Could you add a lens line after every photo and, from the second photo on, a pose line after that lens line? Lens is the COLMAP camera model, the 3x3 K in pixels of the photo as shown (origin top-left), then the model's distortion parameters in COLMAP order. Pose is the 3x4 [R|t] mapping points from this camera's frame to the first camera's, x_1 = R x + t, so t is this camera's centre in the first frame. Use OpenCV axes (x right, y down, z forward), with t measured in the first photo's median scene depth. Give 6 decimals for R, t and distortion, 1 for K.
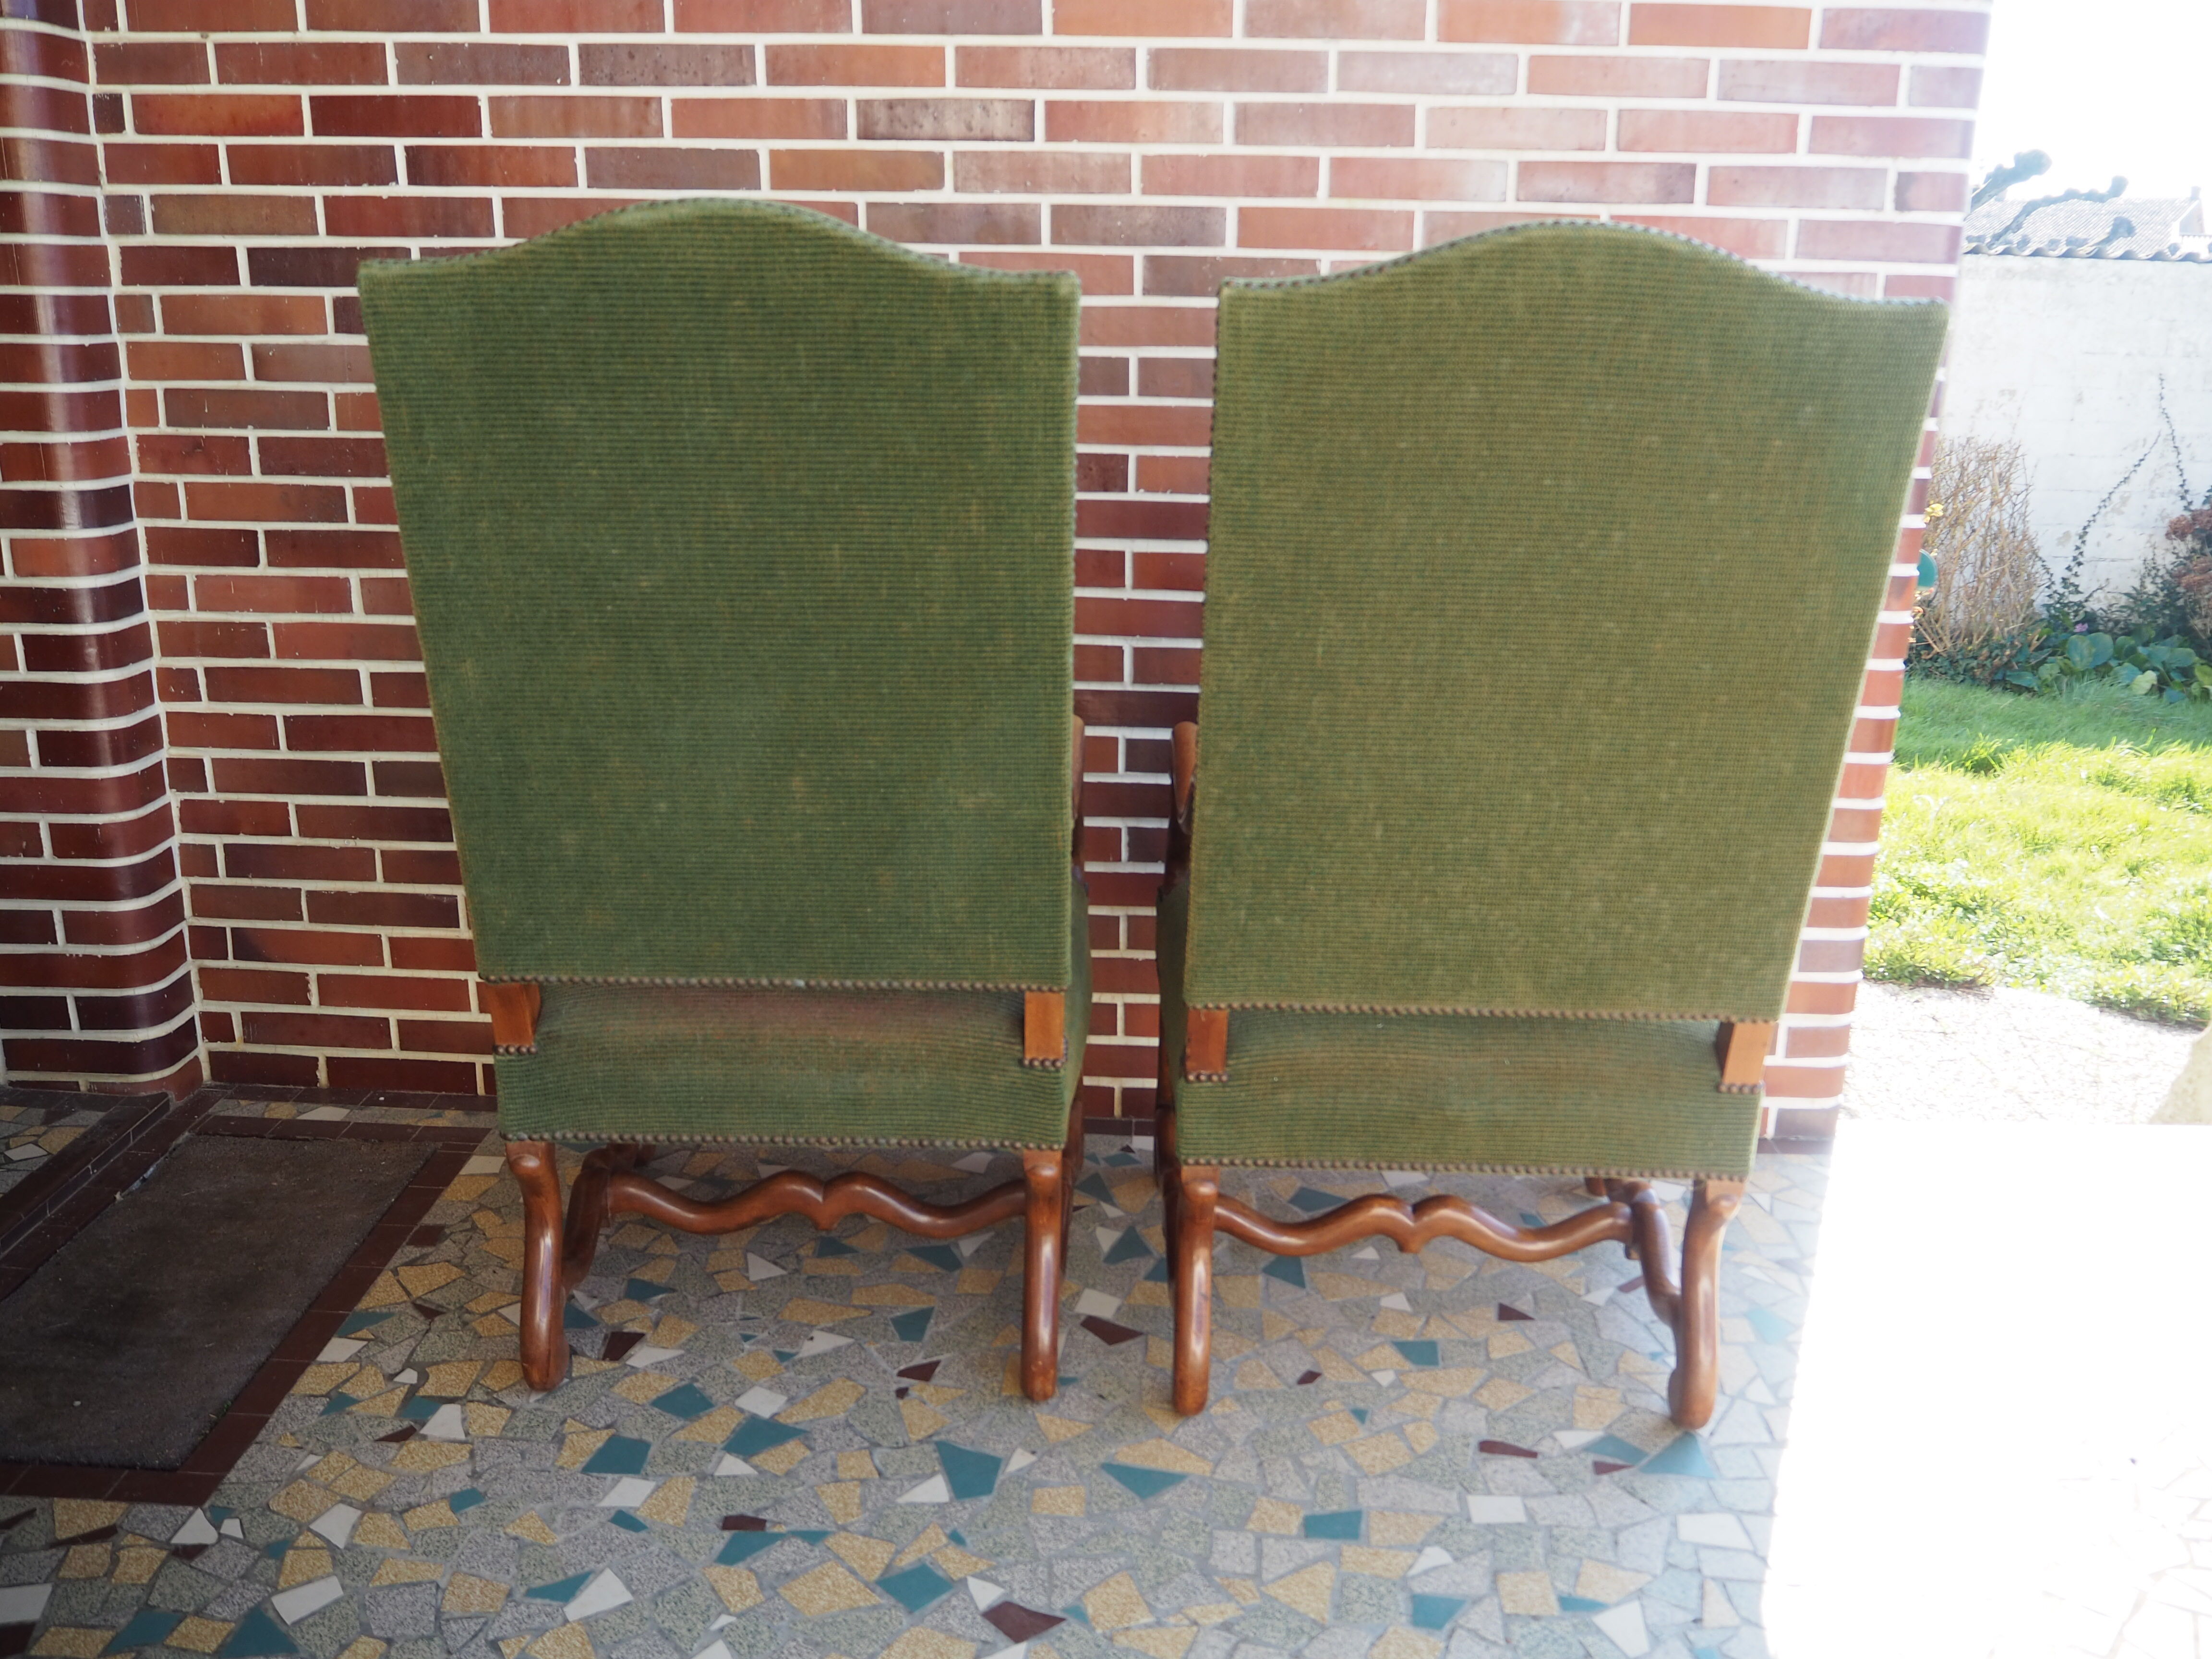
lens RADIAL K [[1843.7, 0, 1106.6], [0, 1843.7, 819.4], [0, 0, 1]] dist [-0.057404, 0.023512]
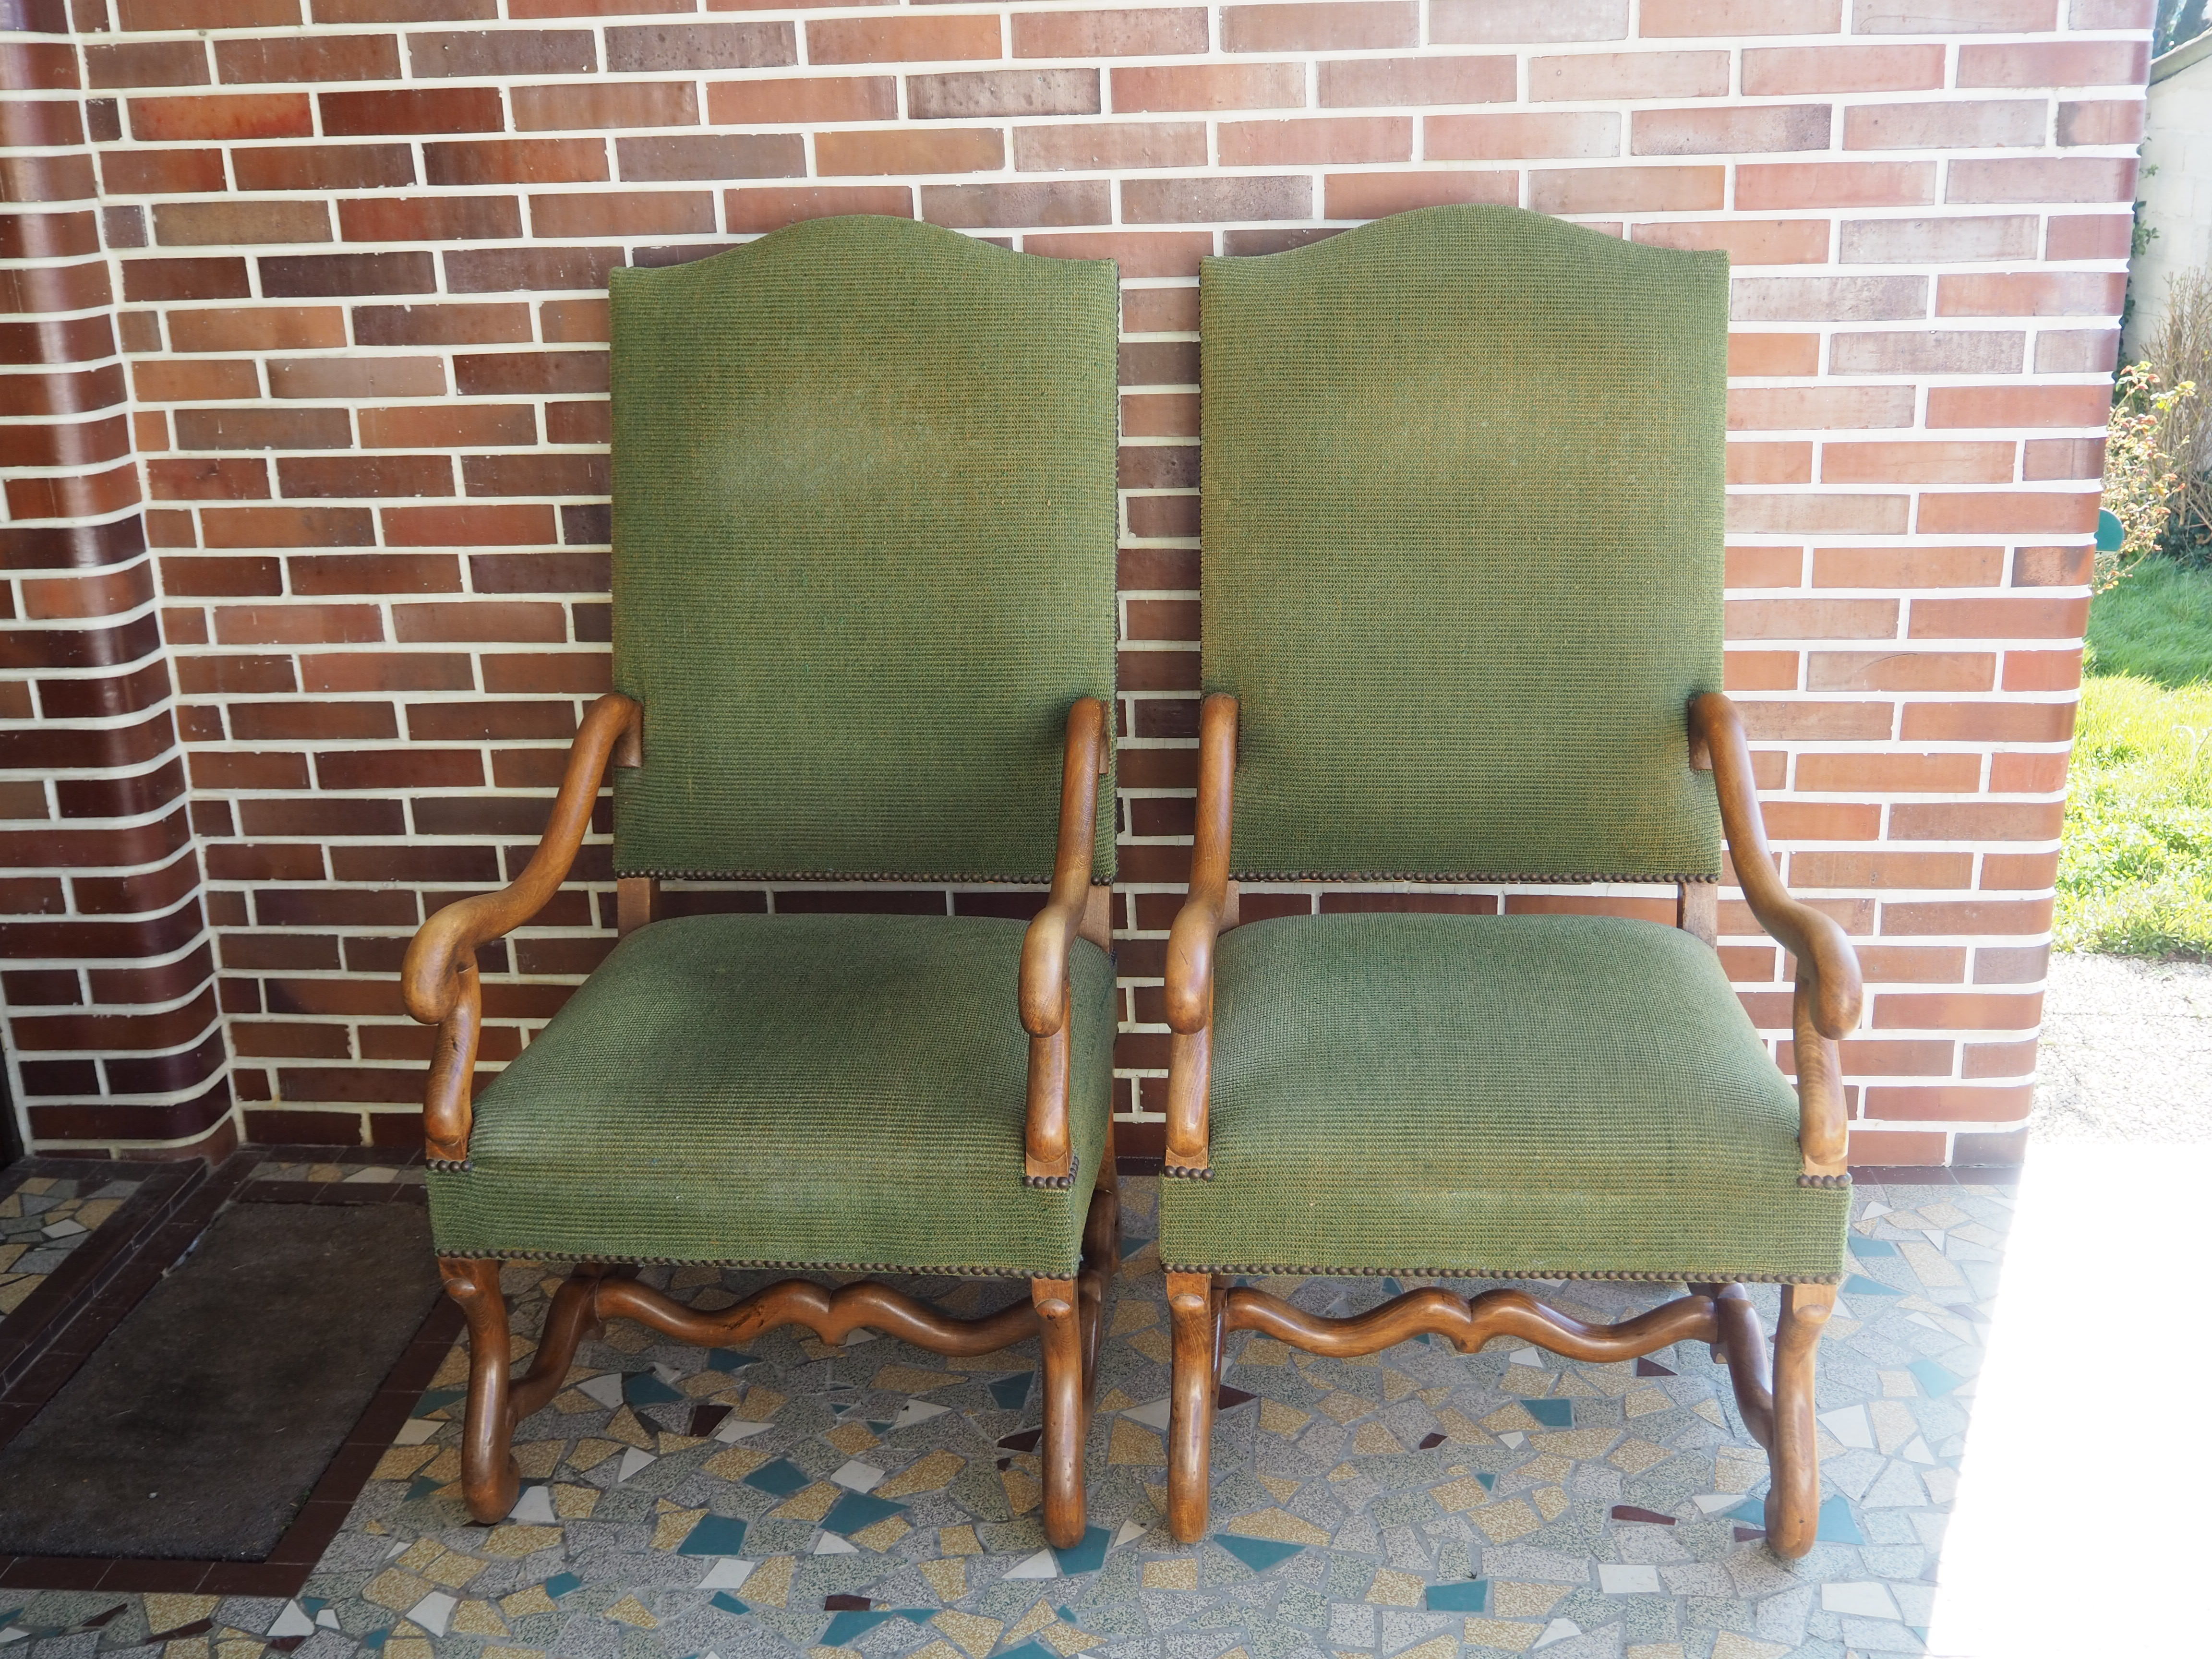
lens RADIAL K [[2239.8, 0, 1104.4], [0, 2239.8, 814.3], [0, 0, 1]] dist [-0.022137, 0.000000]
pose [[0.998315, -0.029952, -0.049696, 0.008753], [0.031408, 0.999092, 0.028797, -0.056345], [0.048788, -0.030309, 0.998349, -0.147535]]
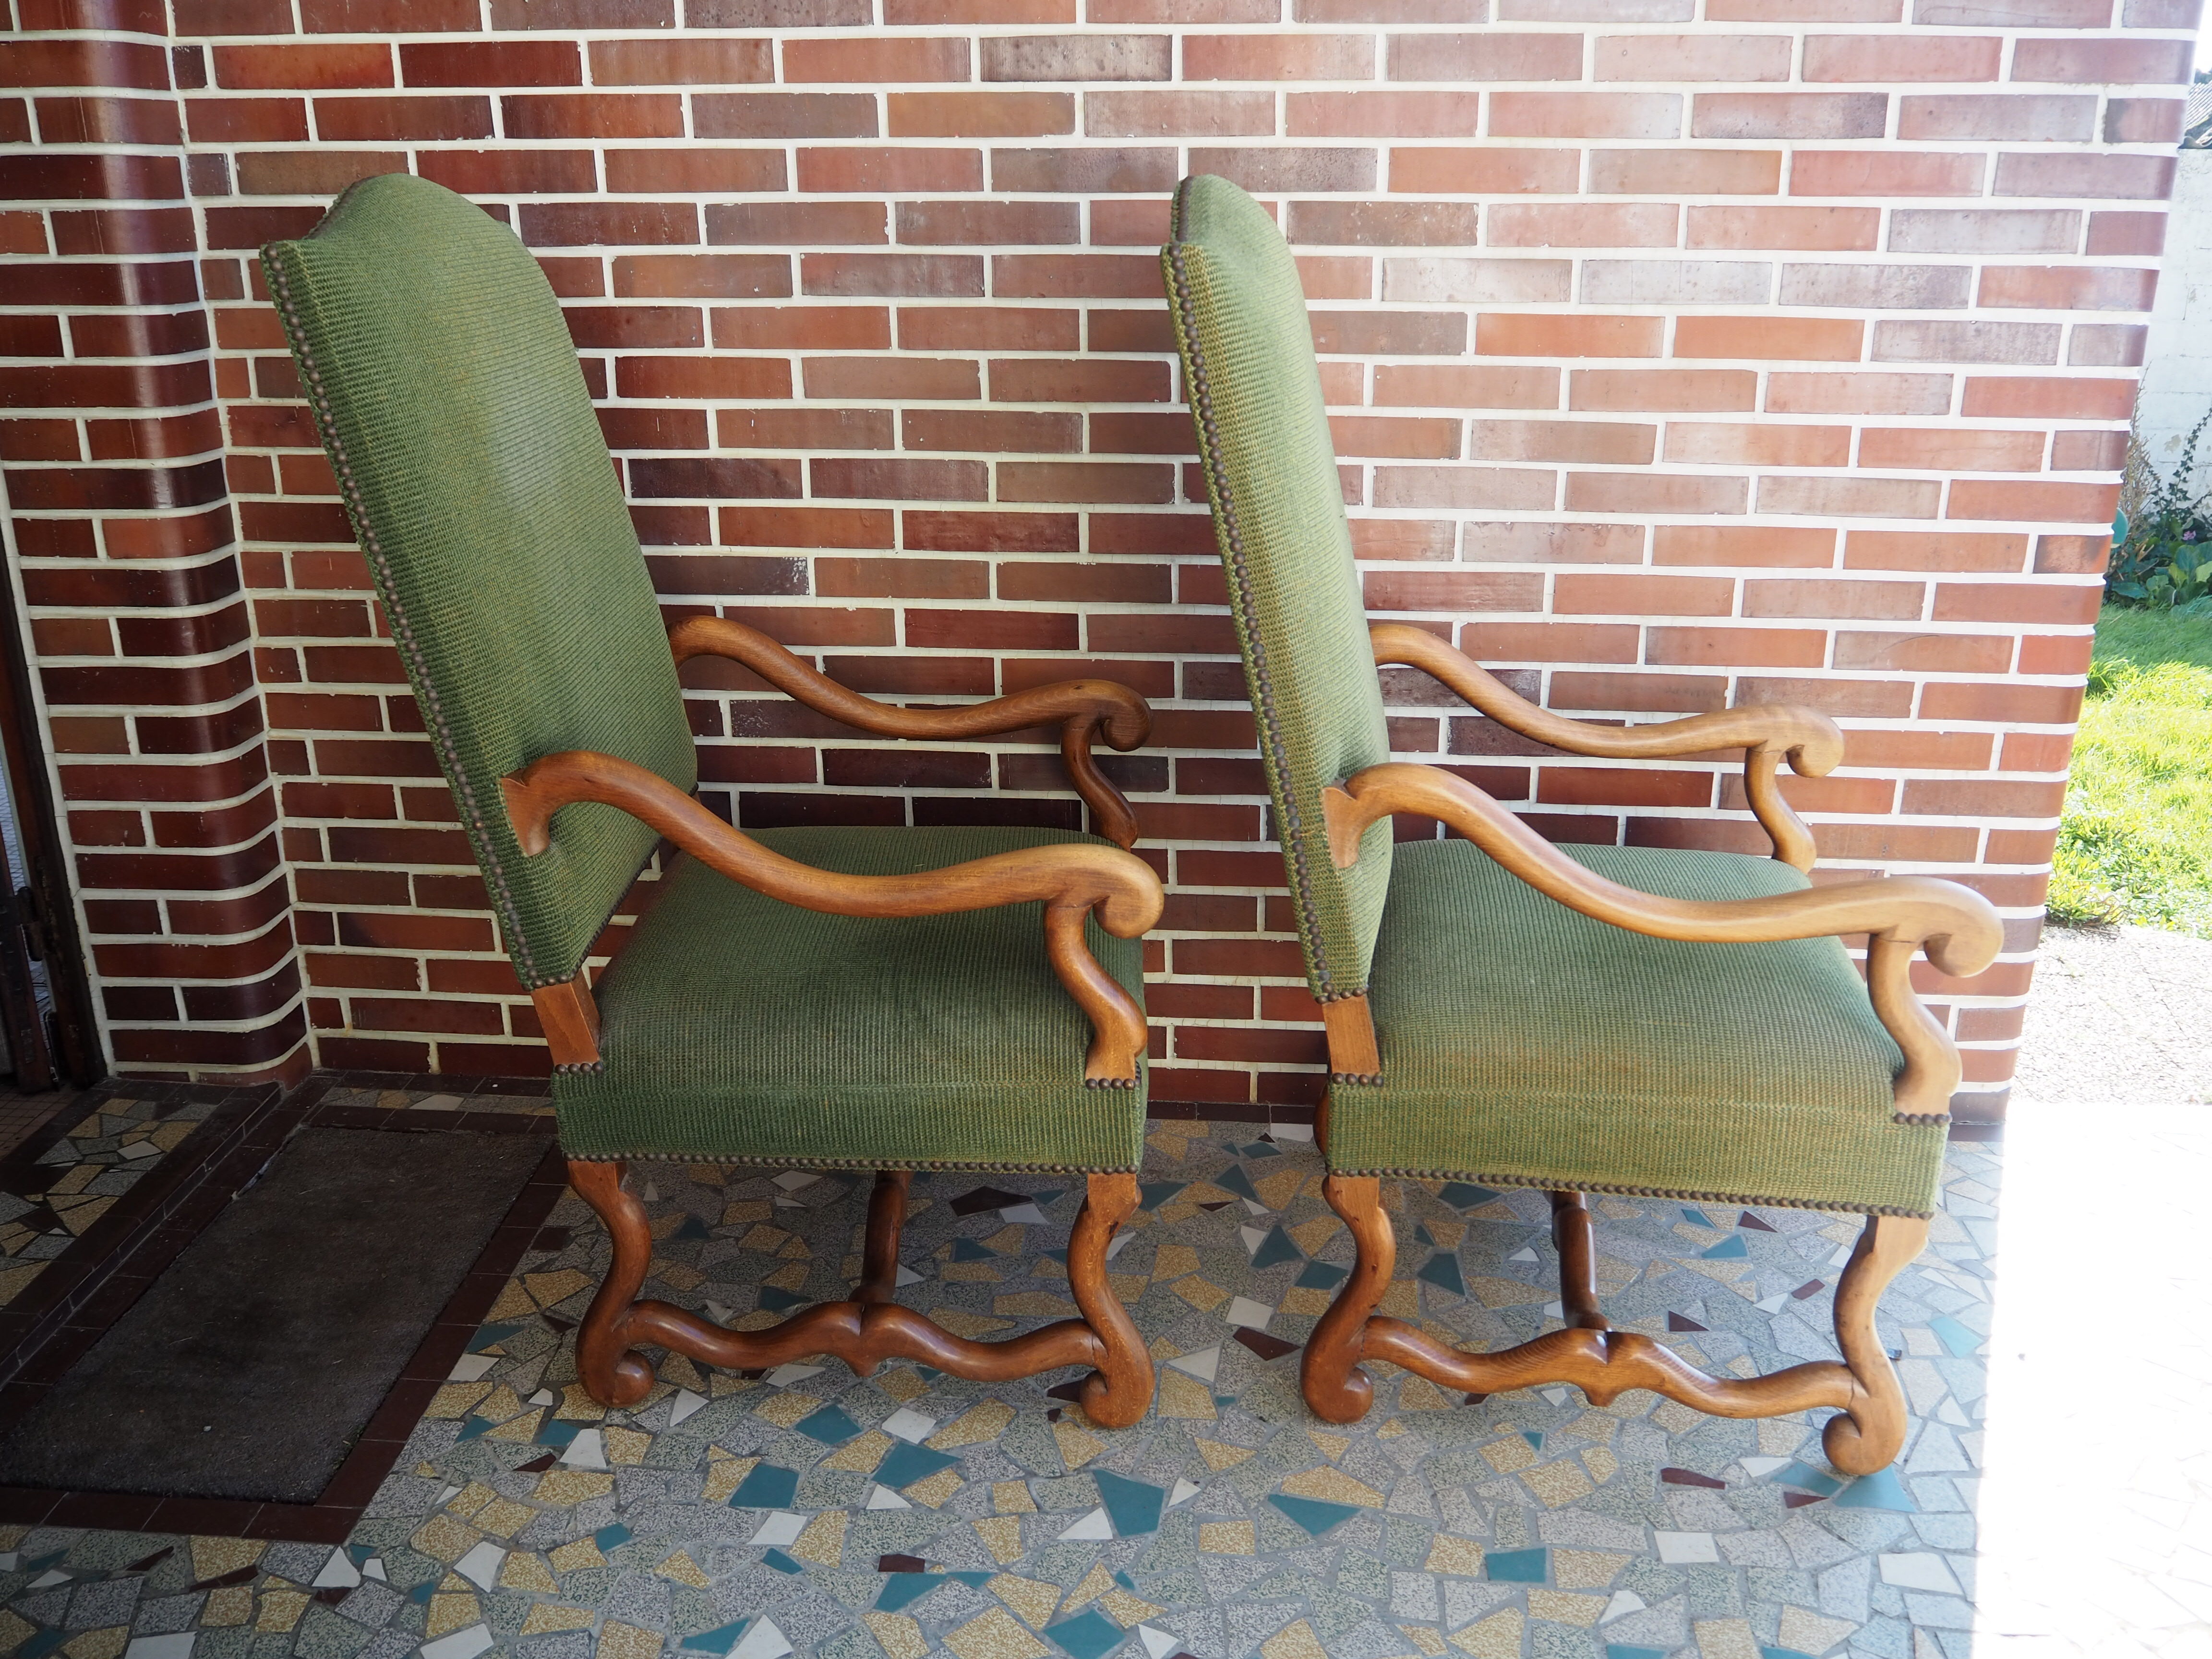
lens RADIAL K [[1843.7, 0, 1109.6], [0, 1843.7, 820.0], [0, 0, 1]] dist [-0.057404, 0.023512]
pose [[0.999477, -0.006953, -0.031579, -0.048782], [0.008568, 0.998646, 0.051317, -0.046854], [0.031180, -0.051561, 0.998183, 0.055528]]
